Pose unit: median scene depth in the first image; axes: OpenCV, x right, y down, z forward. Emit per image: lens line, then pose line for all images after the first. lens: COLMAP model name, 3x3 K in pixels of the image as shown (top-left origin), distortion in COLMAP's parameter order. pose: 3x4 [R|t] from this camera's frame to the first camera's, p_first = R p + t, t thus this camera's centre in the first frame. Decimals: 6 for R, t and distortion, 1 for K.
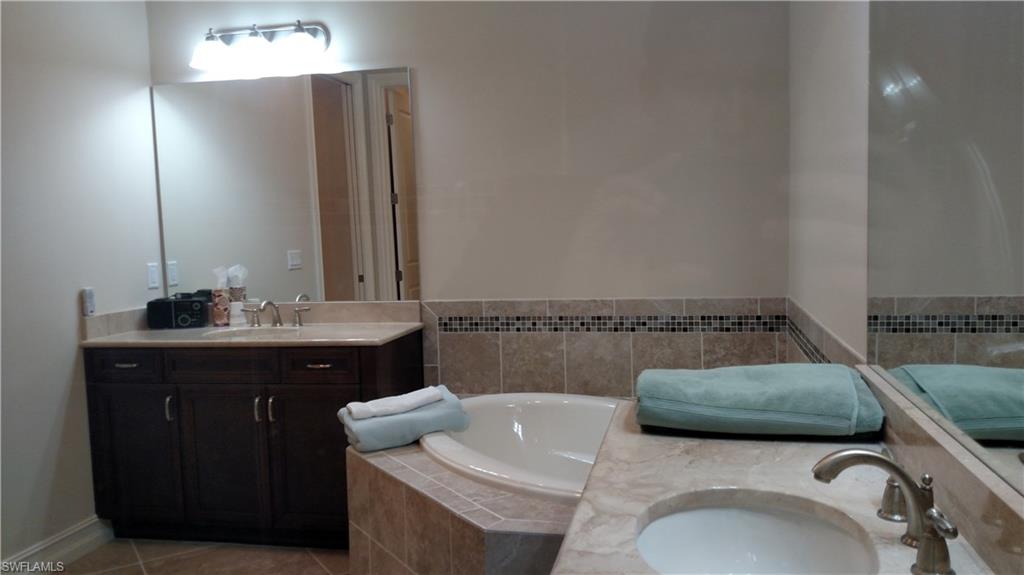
lens RADIAL K [[801.7, 0, 518.7], [0, 801.7, 289.2], [0, 0, 1]] dist [0.221855, -0.467319]
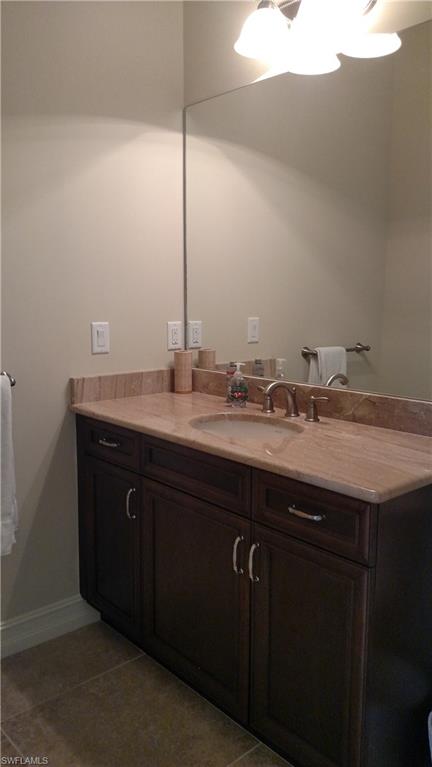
lens RADIAL K [[600.5, 0, 216.0], [0, 600.5, 383.5], [0, 0, 1]] dist [0.221855, -0.467319]
pose [[0.815588, 0.116443, -0.566795, -0.034935], [-0.083584, 0.992977, 0.083726, -0.025762], [0.572564, -0.020911, 0.819593, 0.531188]]
